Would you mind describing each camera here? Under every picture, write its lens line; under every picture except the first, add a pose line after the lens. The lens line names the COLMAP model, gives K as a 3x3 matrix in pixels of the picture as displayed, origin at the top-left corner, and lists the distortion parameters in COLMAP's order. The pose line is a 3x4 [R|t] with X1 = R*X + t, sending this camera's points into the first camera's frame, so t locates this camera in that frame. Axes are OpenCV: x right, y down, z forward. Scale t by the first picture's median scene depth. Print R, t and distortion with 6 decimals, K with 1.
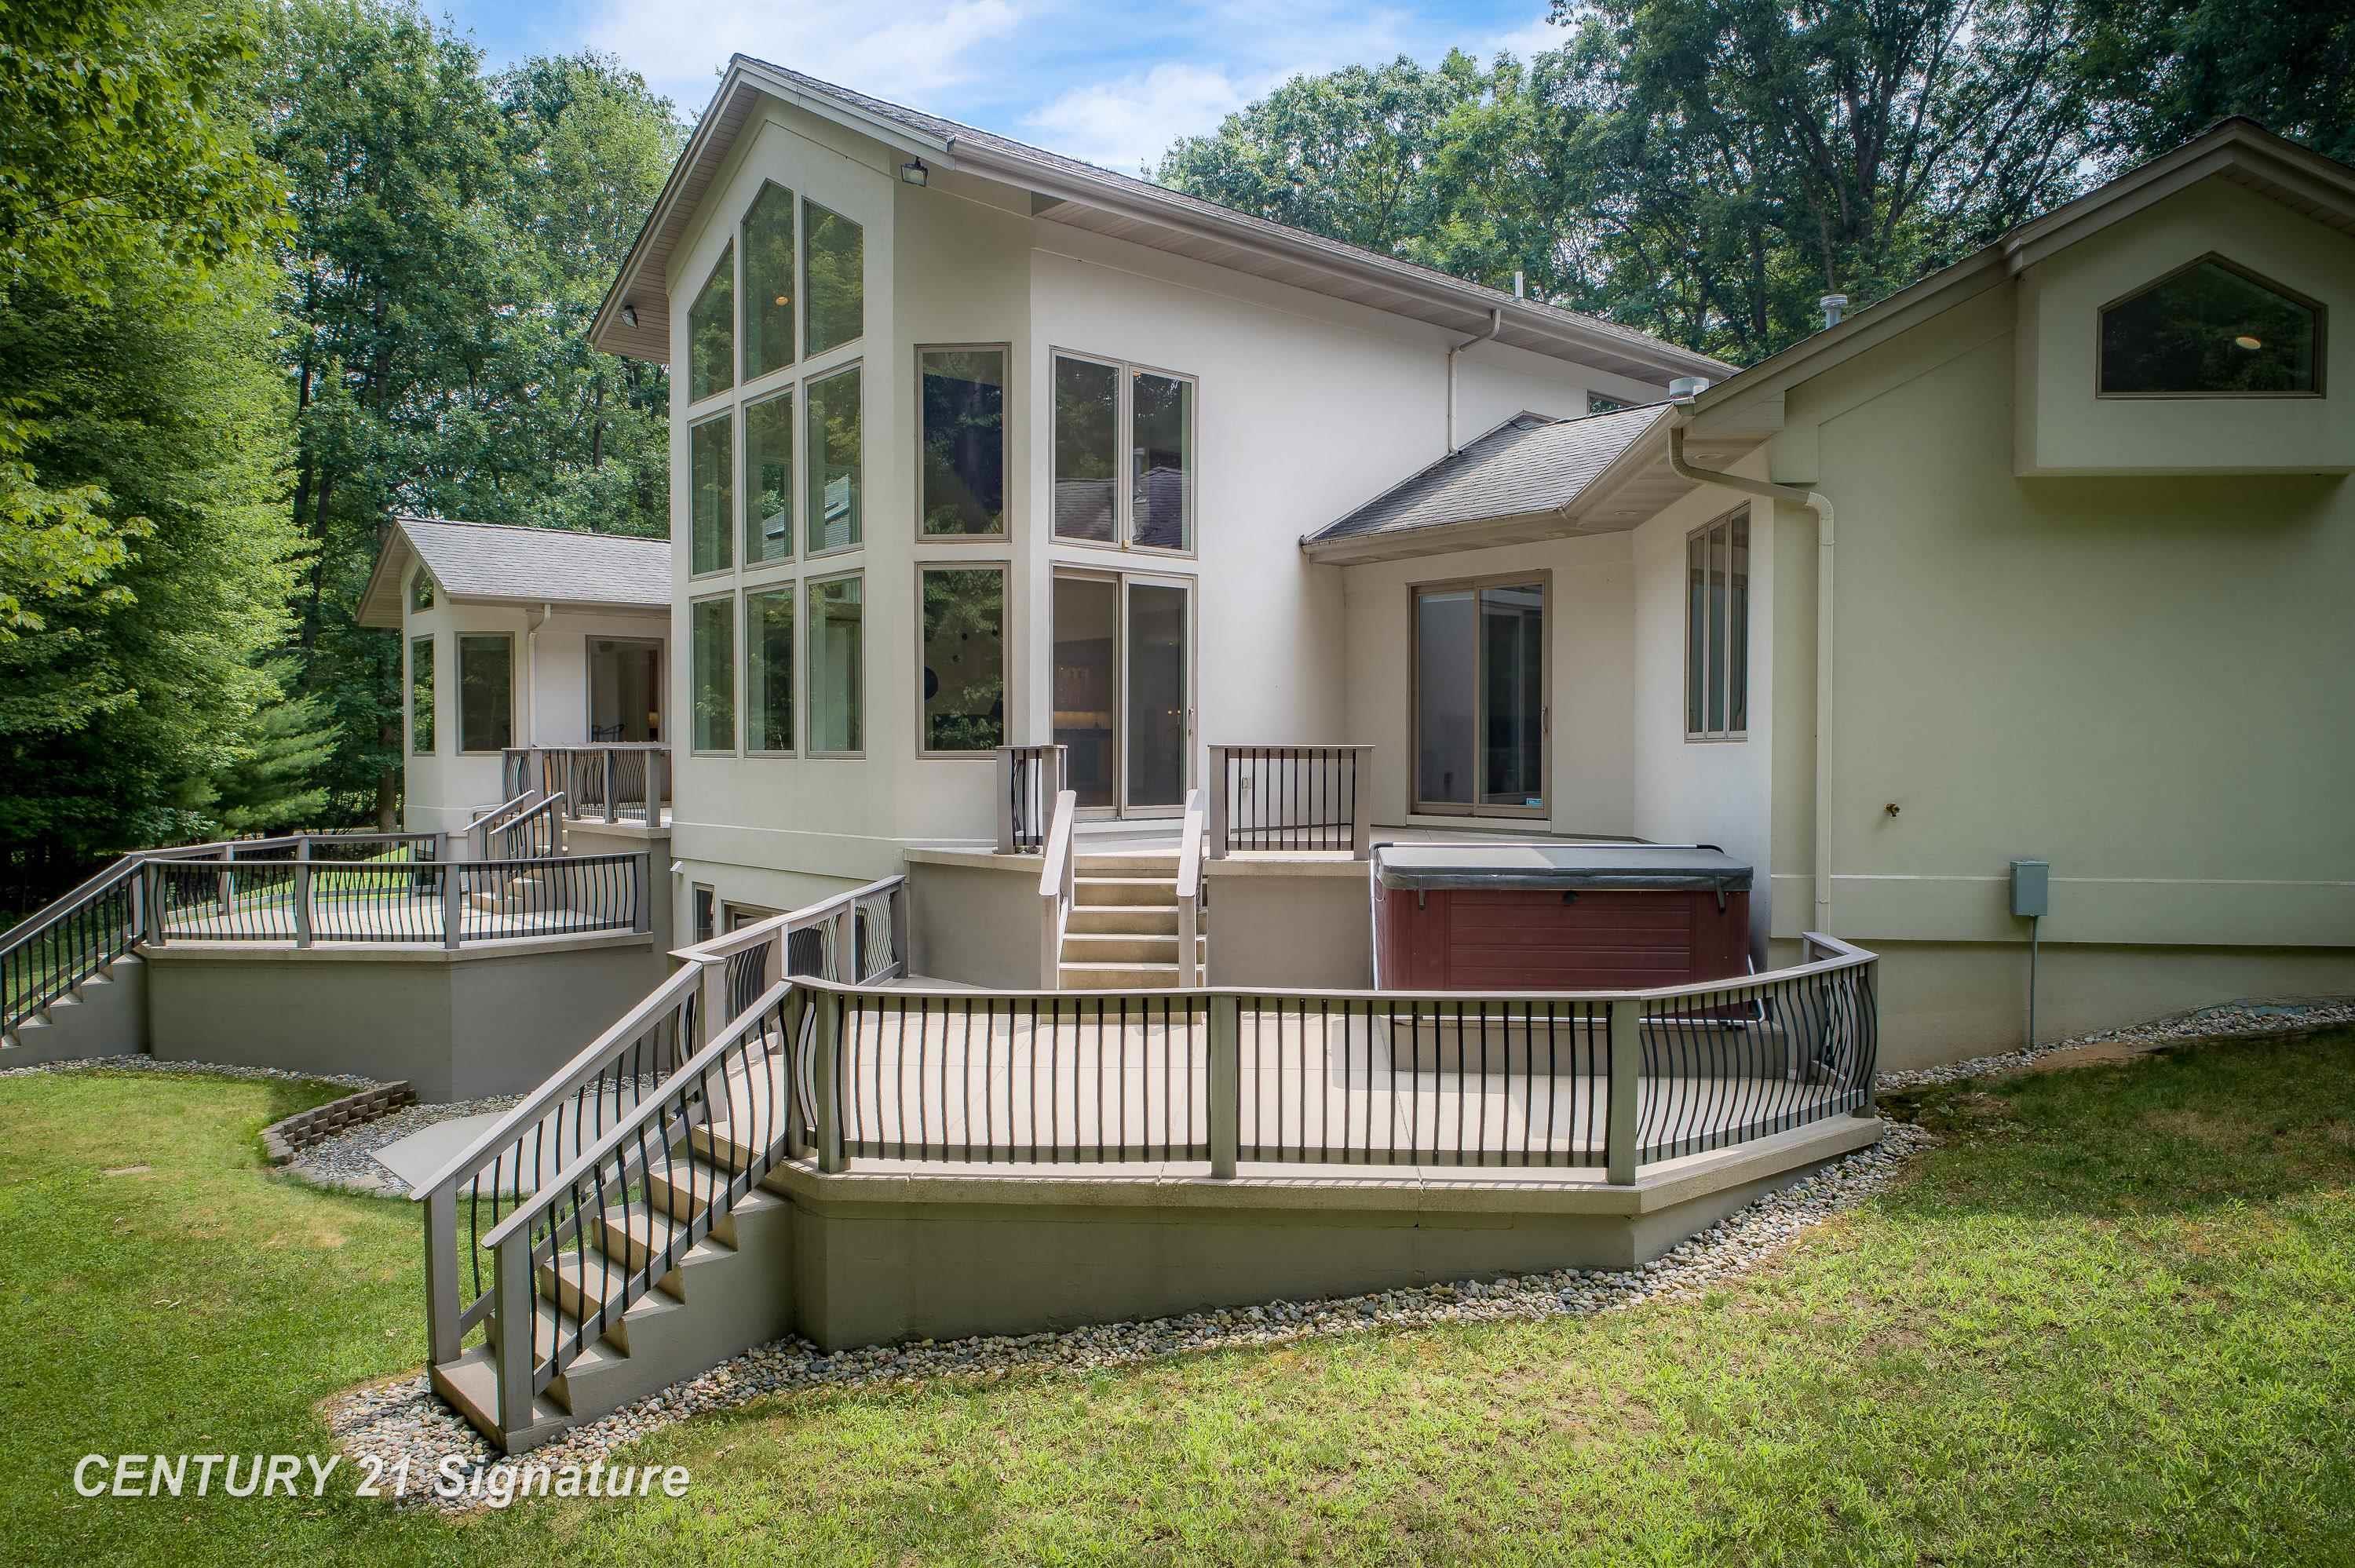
lens RADIAL K [[1635.1, 0, 1177.5], [0, 1635.1, 784.0], [0, 0, 1]] dist [-0.001958, -0.000673]
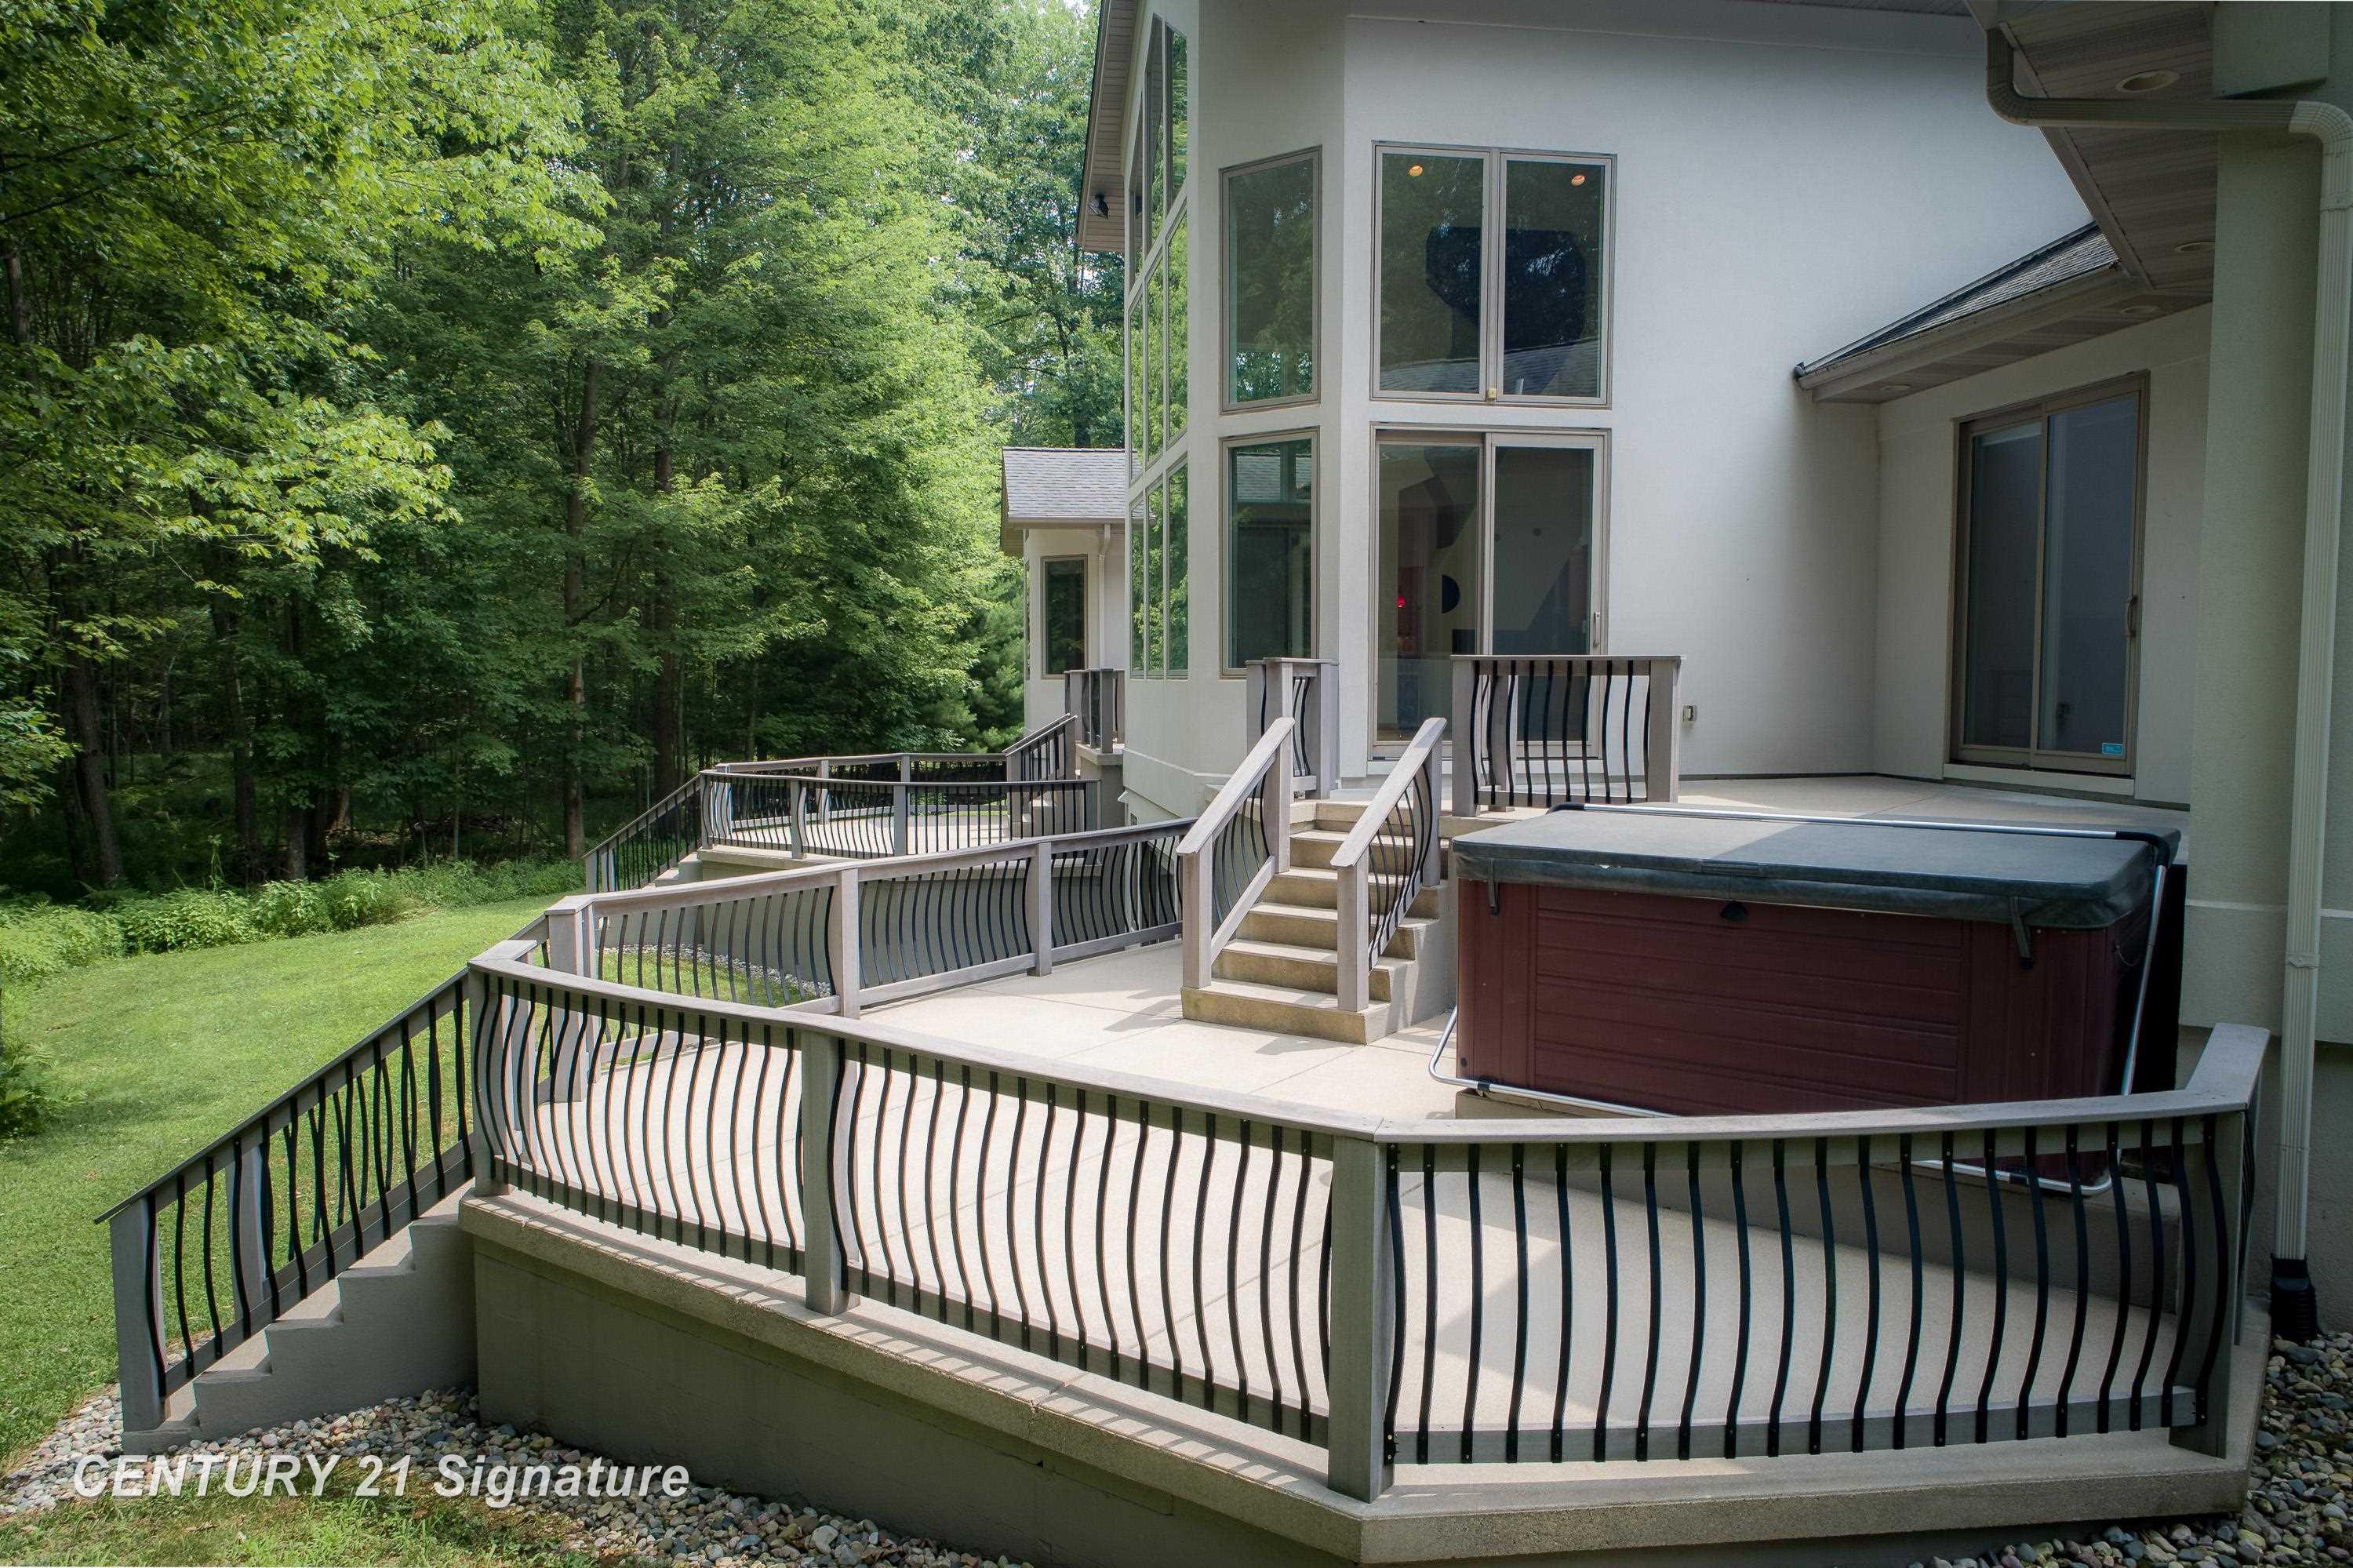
lens RADIAL K [[1607.0, 0, 1176.5], [0, 1607.0, 784.0], [0, 0, 1]] dist [0.004302, 0.003514]
pose [[0.839847, 0.036827, -0.541572, 0.255562], [-0.013913, 0.998829, 0.046345, 0.001021], [0.542645, -0.031387, 0.839376, 0.290432]]
